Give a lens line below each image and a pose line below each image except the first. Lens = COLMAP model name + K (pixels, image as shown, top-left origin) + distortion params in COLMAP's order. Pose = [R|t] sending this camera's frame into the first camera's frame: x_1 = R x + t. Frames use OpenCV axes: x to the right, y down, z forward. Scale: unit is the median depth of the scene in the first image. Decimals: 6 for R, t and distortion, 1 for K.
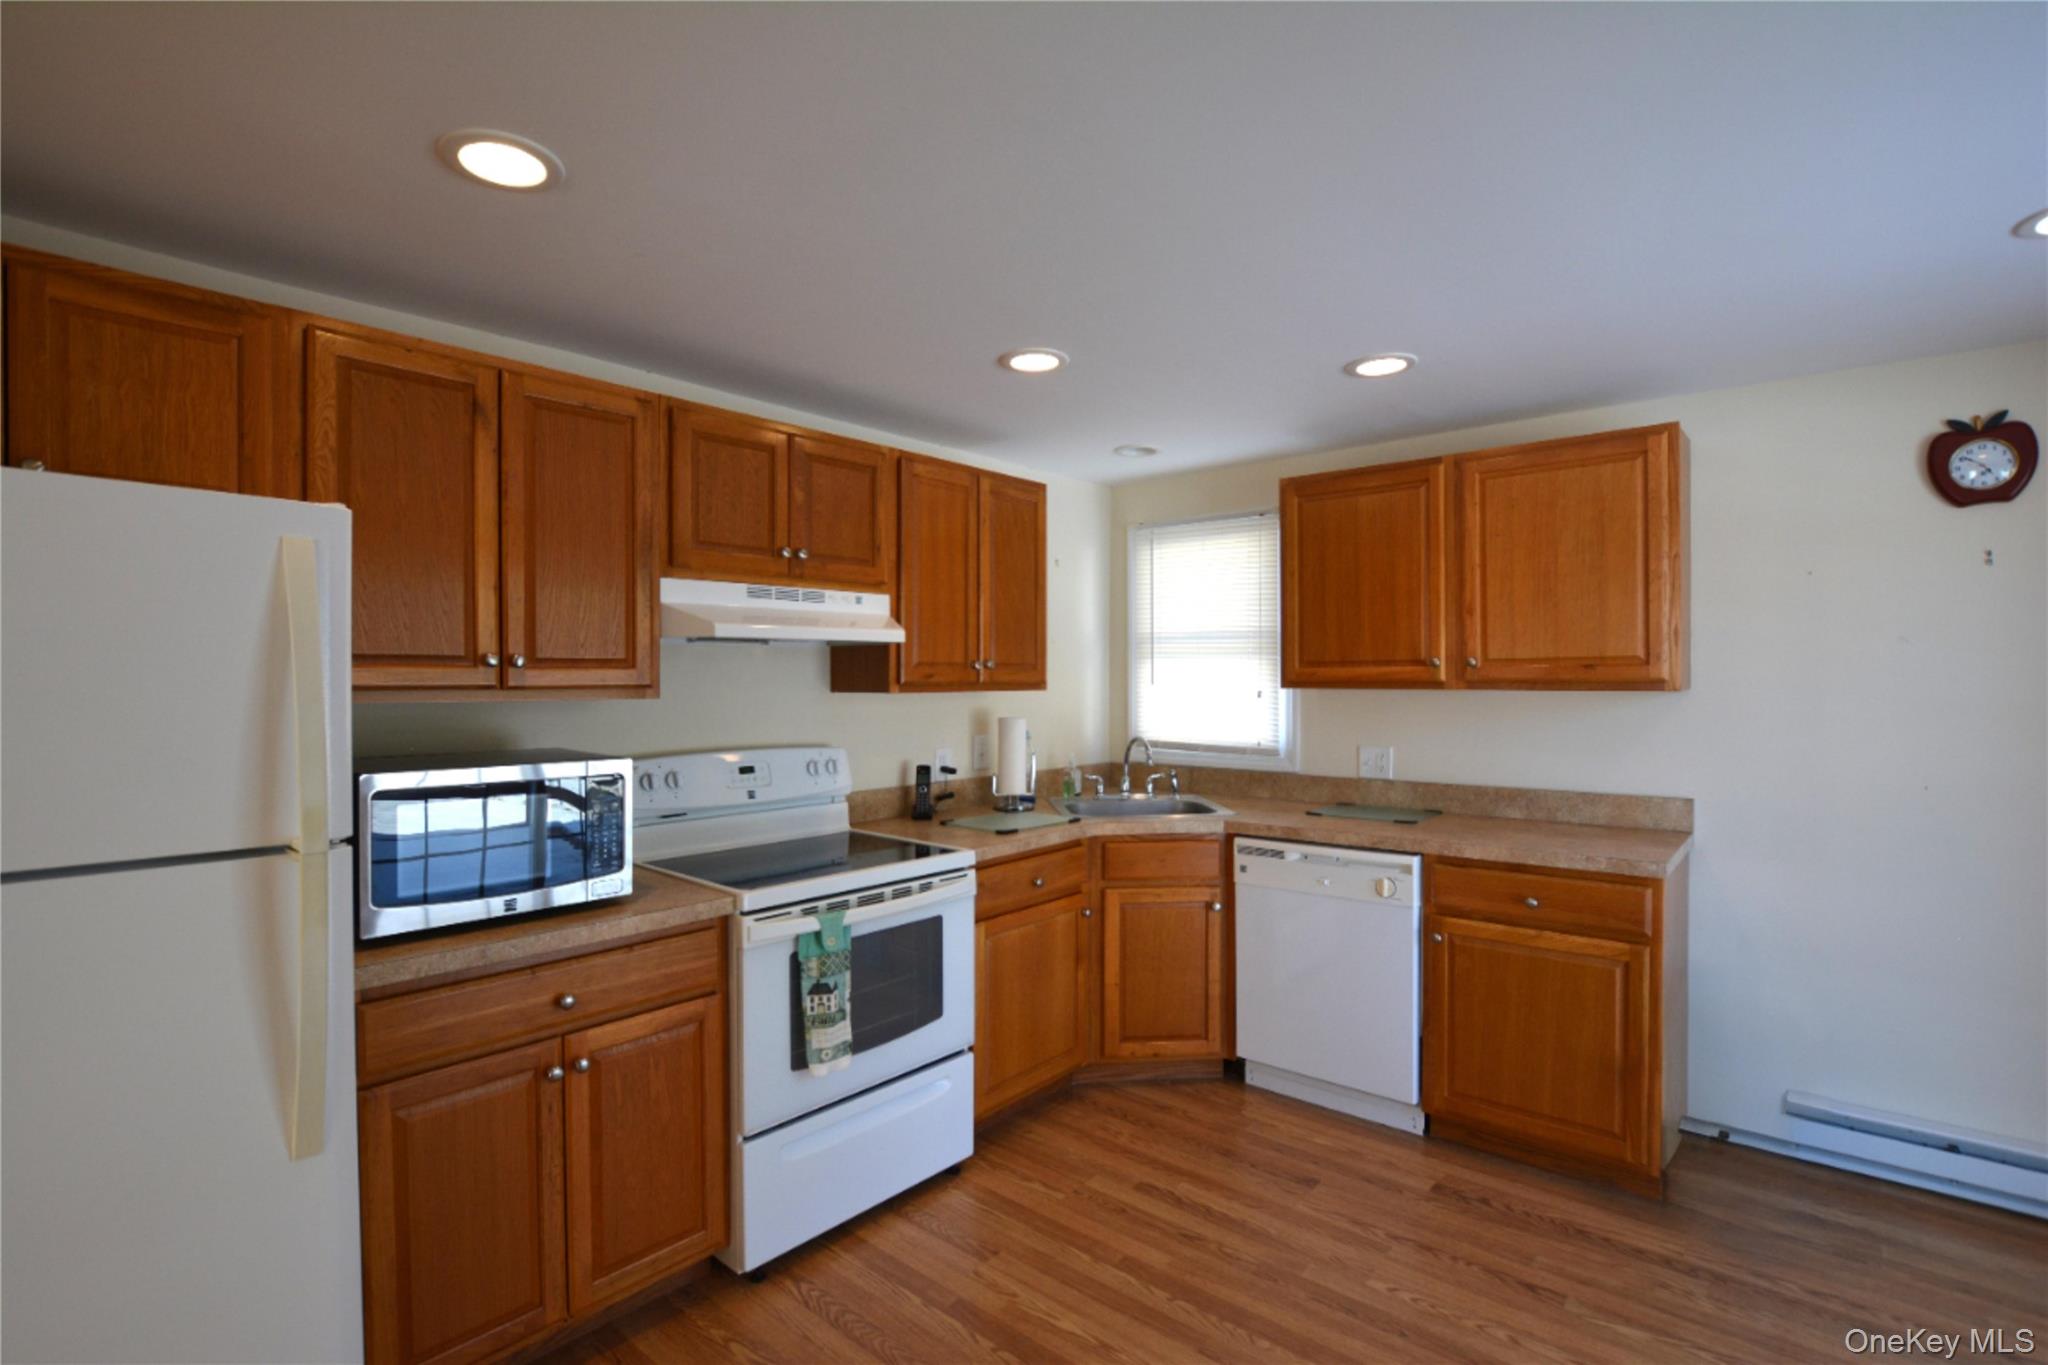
lens RADIAL K [[951.4, 0, 1017.2], [0, 951.4, 688.8], [0, 0, 1]] dist [-0.026655, 0.002441]
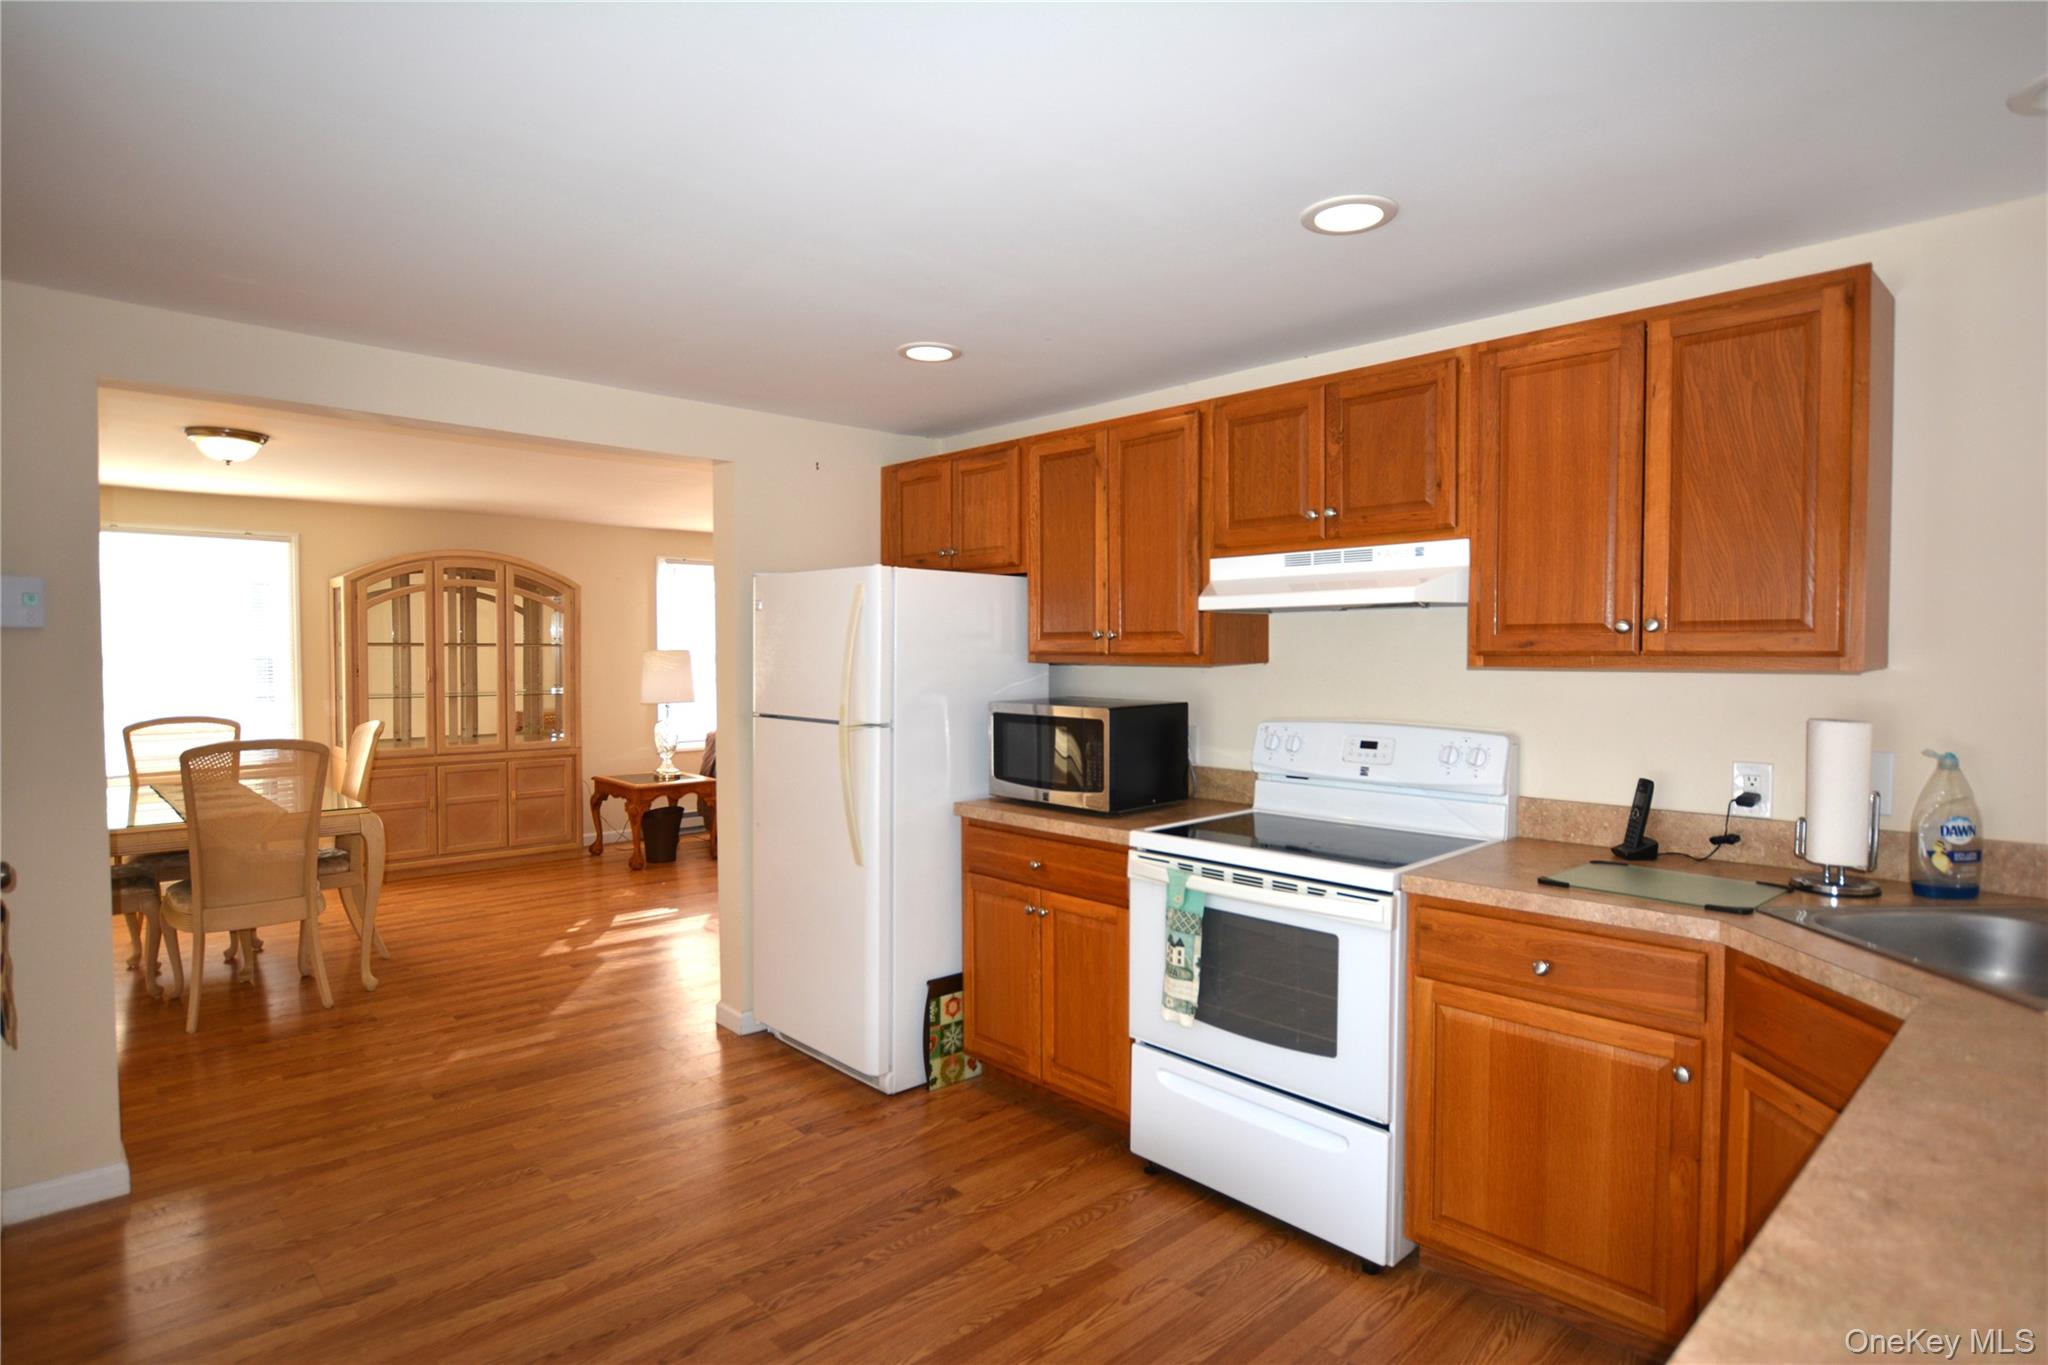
lens RADIAL K [[1085.1, 0, 1019.0], [0, 1085.1, 689.1], [0, 0, 1]] dist [-0.019159, 0.001273]
pose [[-0.098448, 0.040007, -0.994338, 0.844008], [-0.008666, 0.999119, 0.041057, -0.010706], [0.995104, 0.012659, -0.098015, 0.790351]]
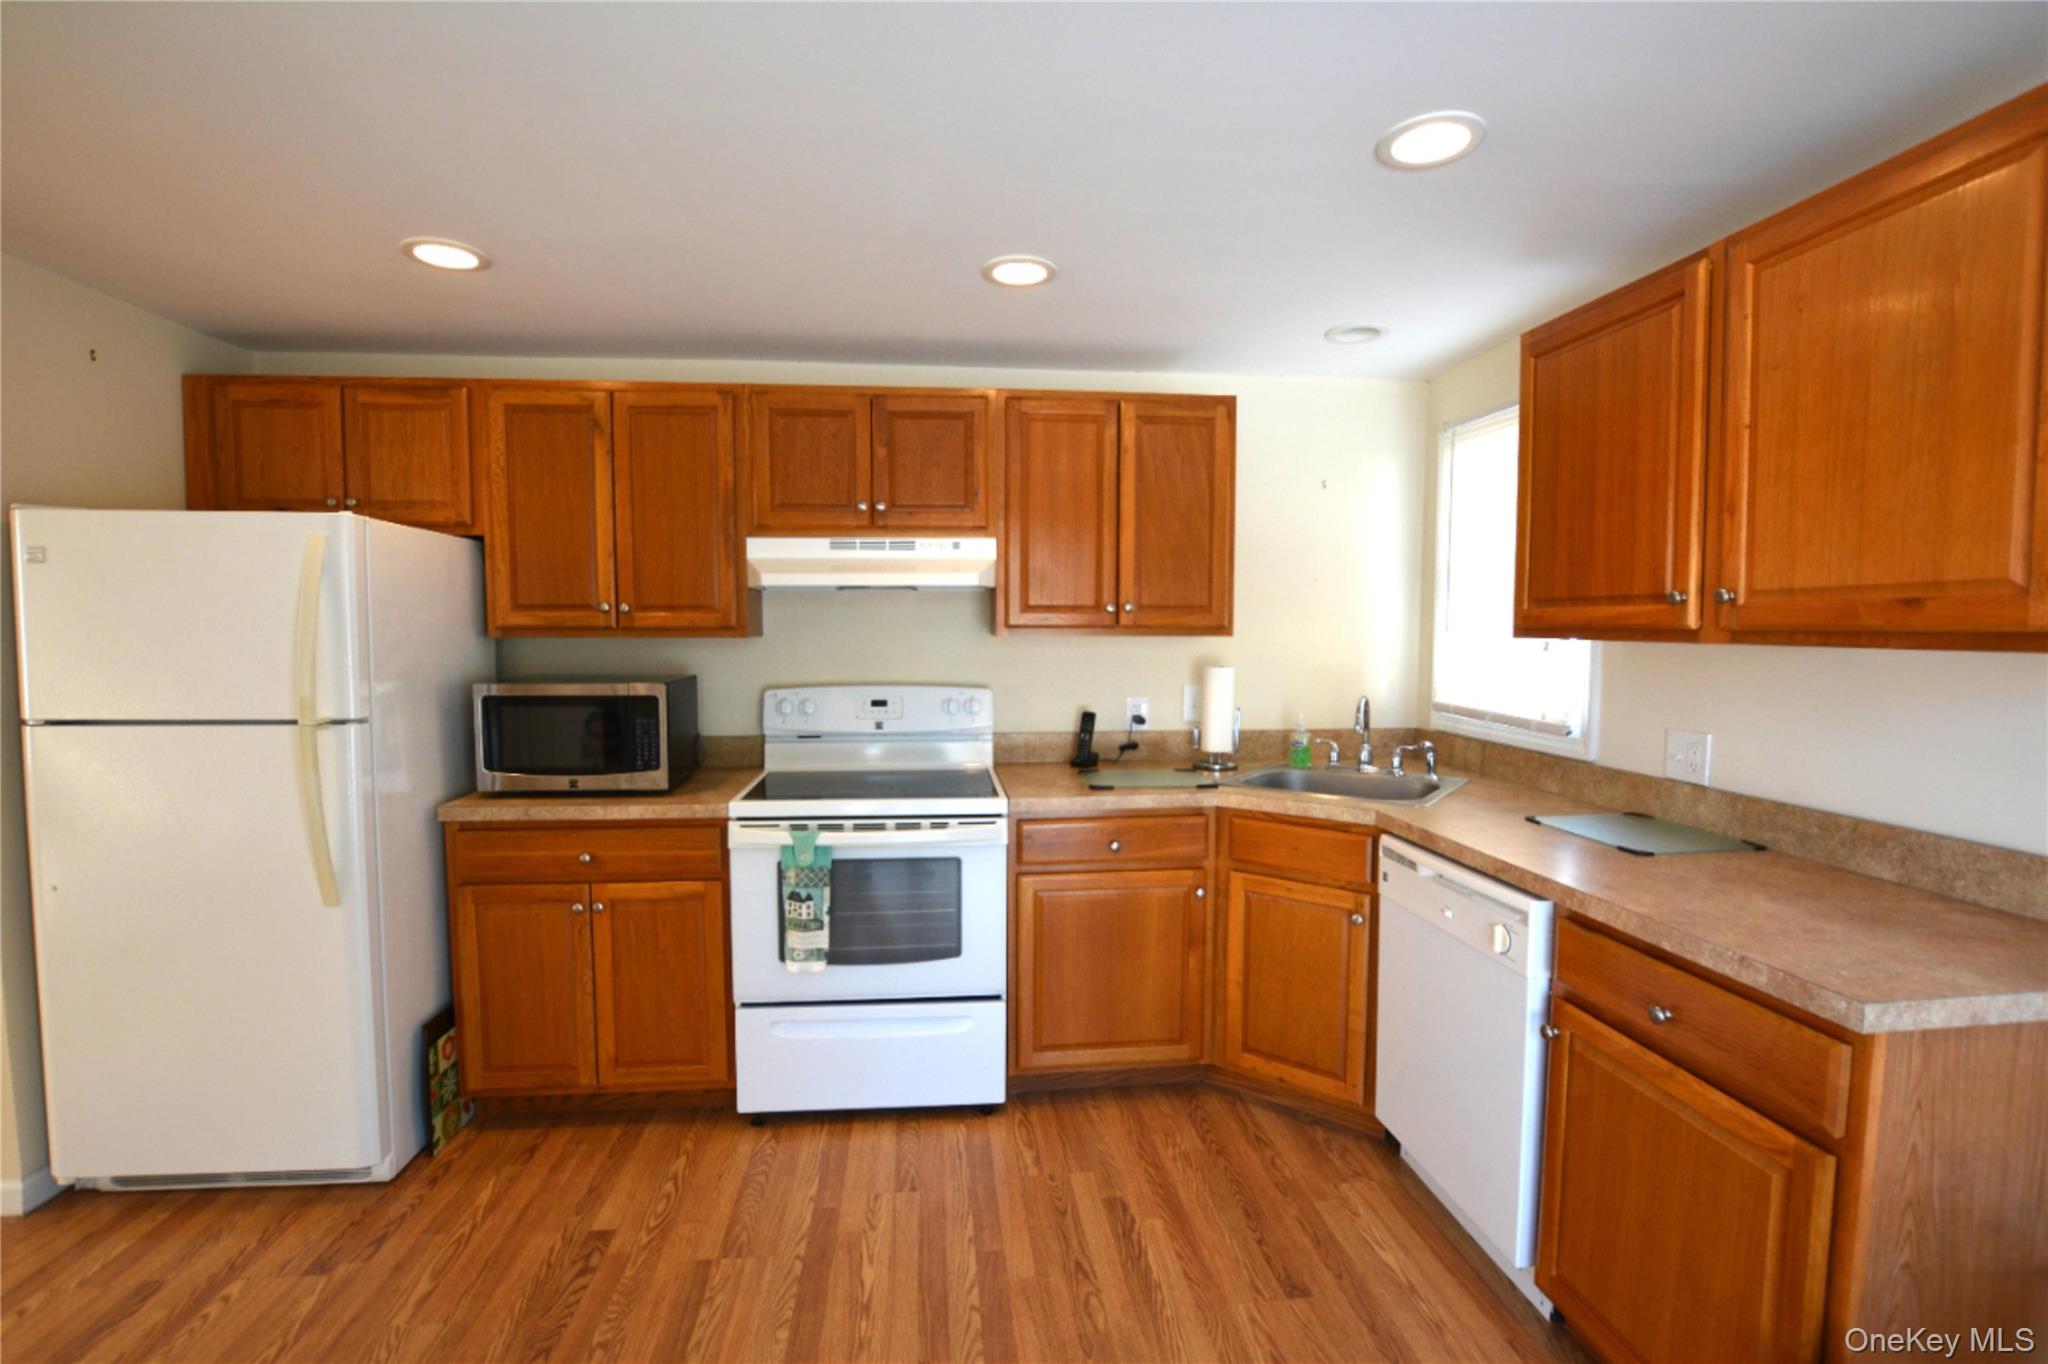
lens RADIAL K [[926.7, 0, 1016.3], [0, 926.7, 687.3], [0, 0, 1]] dist [-0.029245, 0.002919]
pose [[0.731856, 0.049859, -0.679632, 0.603250], [-0.010365, 0.998019, 0.062054, -0.002962], [0.681380, -0.038370, 0.730923, 0.320513]]
